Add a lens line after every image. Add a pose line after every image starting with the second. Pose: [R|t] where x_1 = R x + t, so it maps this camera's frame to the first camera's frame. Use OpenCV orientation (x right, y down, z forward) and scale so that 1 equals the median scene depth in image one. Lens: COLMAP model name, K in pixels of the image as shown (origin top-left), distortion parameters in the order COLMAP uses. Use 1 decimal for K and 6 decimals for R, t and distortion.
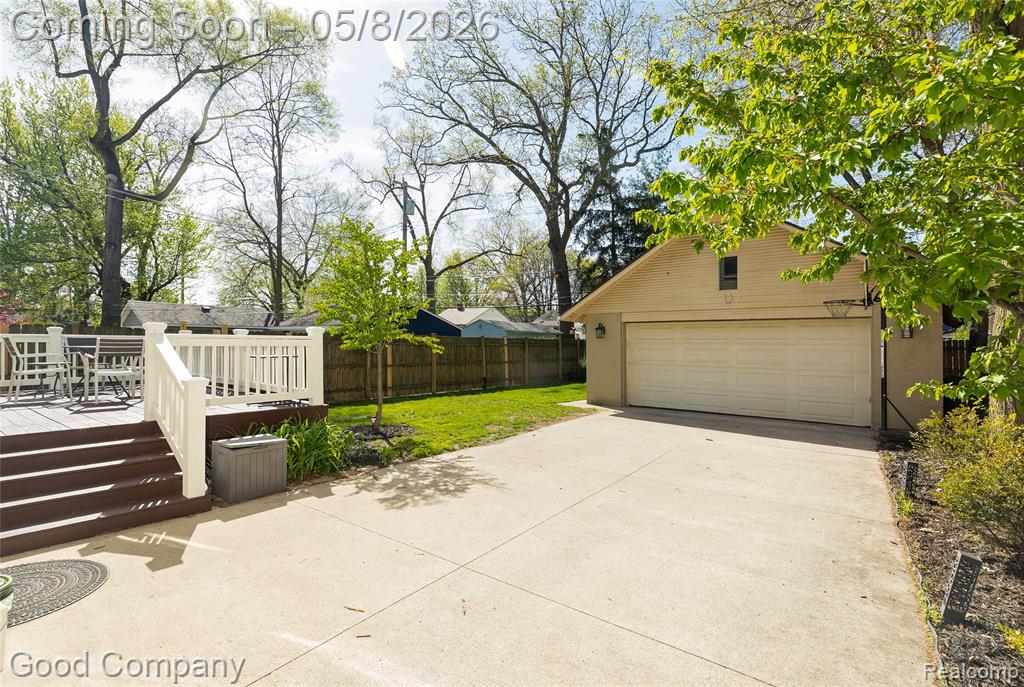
lens RADIAL K [[508.0, 0, 512.2], [0, 508.0, 353.4], [0, 0, 1]] dist [-0.001399, -0.000932]
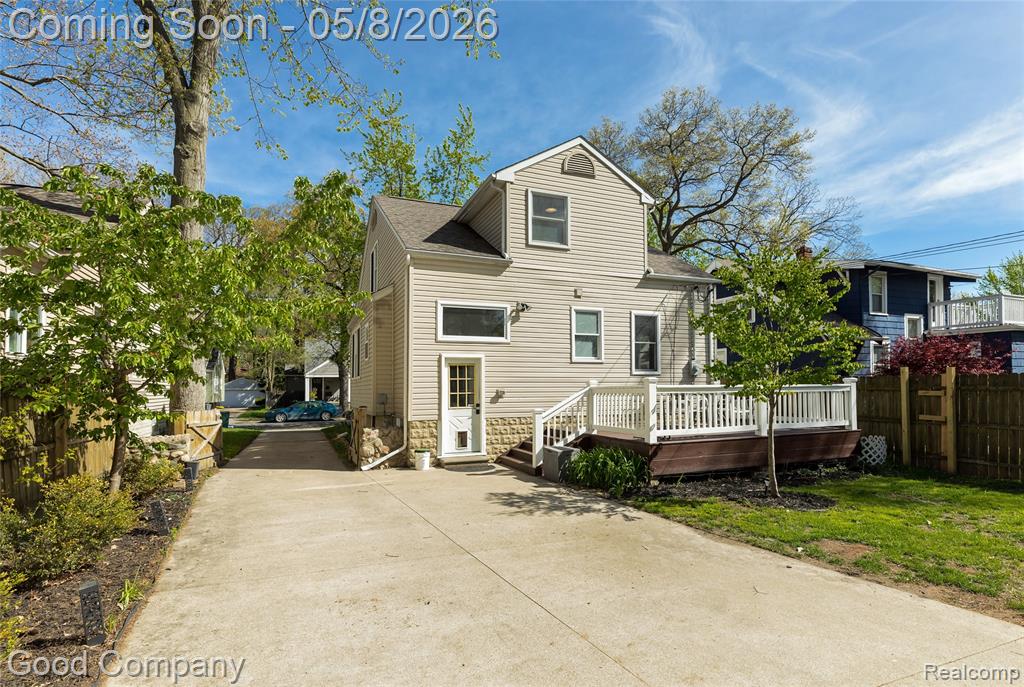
lens RADIAL K [[508.0, 0, 512.2], [0, 508.0, 353.4], [0, 0, 1]] dist [-0.001399, -0.000932]
pose [[-0.487065, -0.068172, -0.870701, 1.015578], [-0.012969, 0.997404, -0.070837, -0.019613], [0.873269, -0.023210, -0.486685, 1.619153]]
